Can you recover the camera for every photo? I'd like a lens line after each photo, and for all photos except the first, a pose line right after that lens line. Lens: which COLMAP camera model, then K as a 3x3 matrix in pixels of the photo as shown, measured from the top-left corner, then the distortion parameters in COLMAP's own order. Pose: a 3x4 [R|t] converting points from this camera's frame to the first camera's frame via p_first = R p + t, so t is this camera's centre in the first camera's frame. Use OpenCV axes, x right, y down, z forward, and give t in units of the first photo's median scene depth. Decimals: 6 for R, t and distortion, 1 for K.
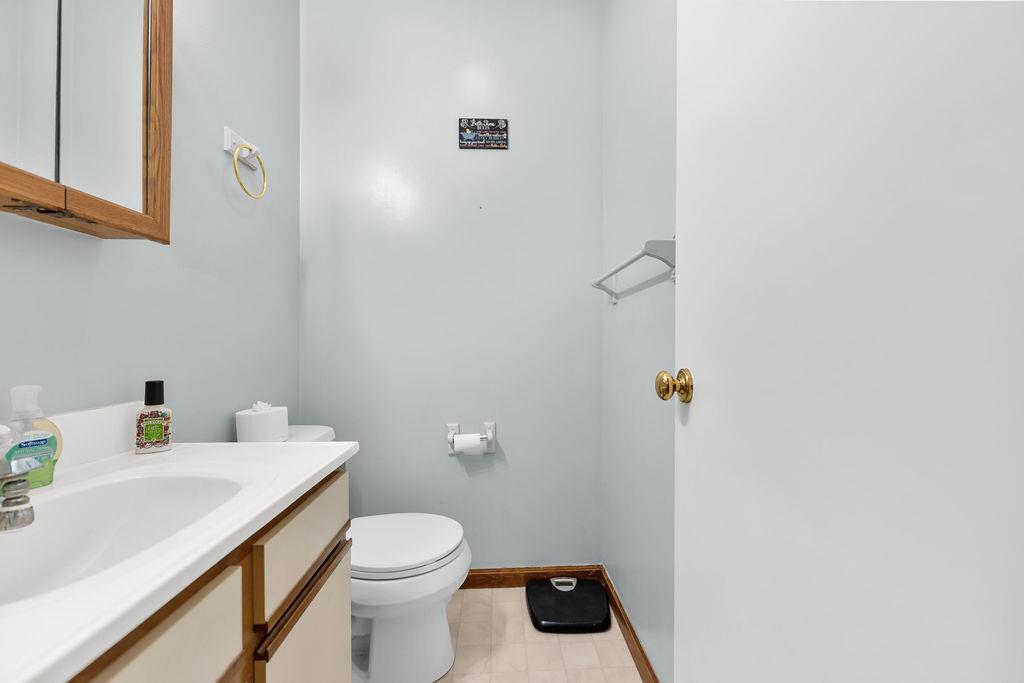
lens RADIAL K [[412.8, 0, 512.0], [0, 412.8, 335.4], [0, 0, 1]] dist [-0.000163, -0.000287]
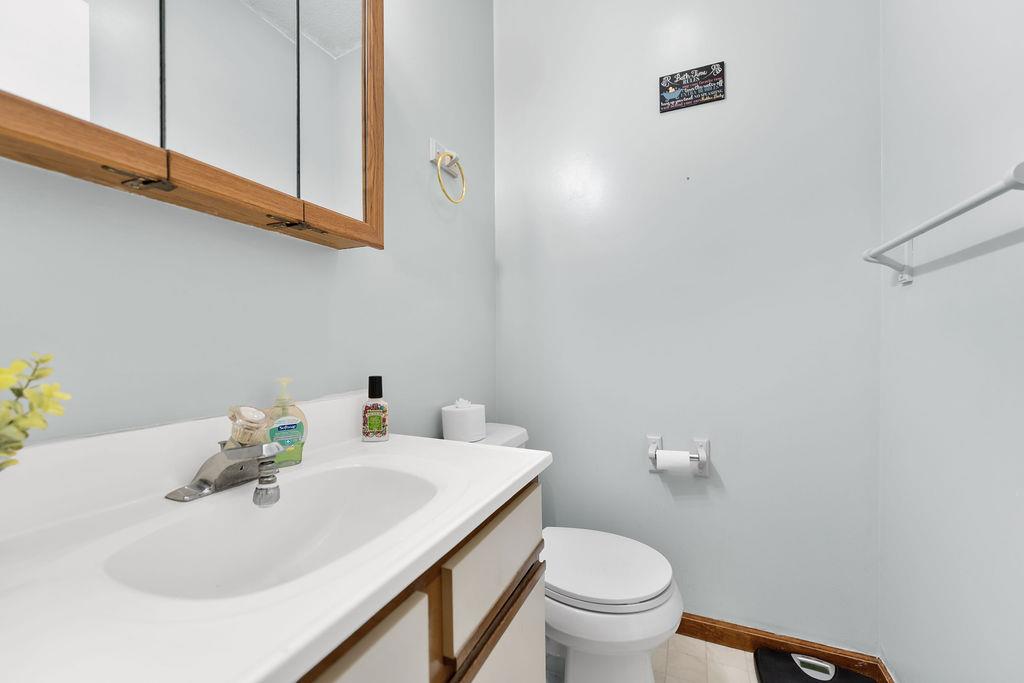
lens RADIAL K [[412.8, 0, 512.0], [0, 412.8, 335.4], [0, 0, 1]] dist [-0.000163, -0.000287]
pose [[0.902107, -0.008171, -0.431436, -0.065547], [0.007373, 0.999967, -0.003523, 0.008989], [0.431450, -0.000003, 0.902137, 0.167385]]
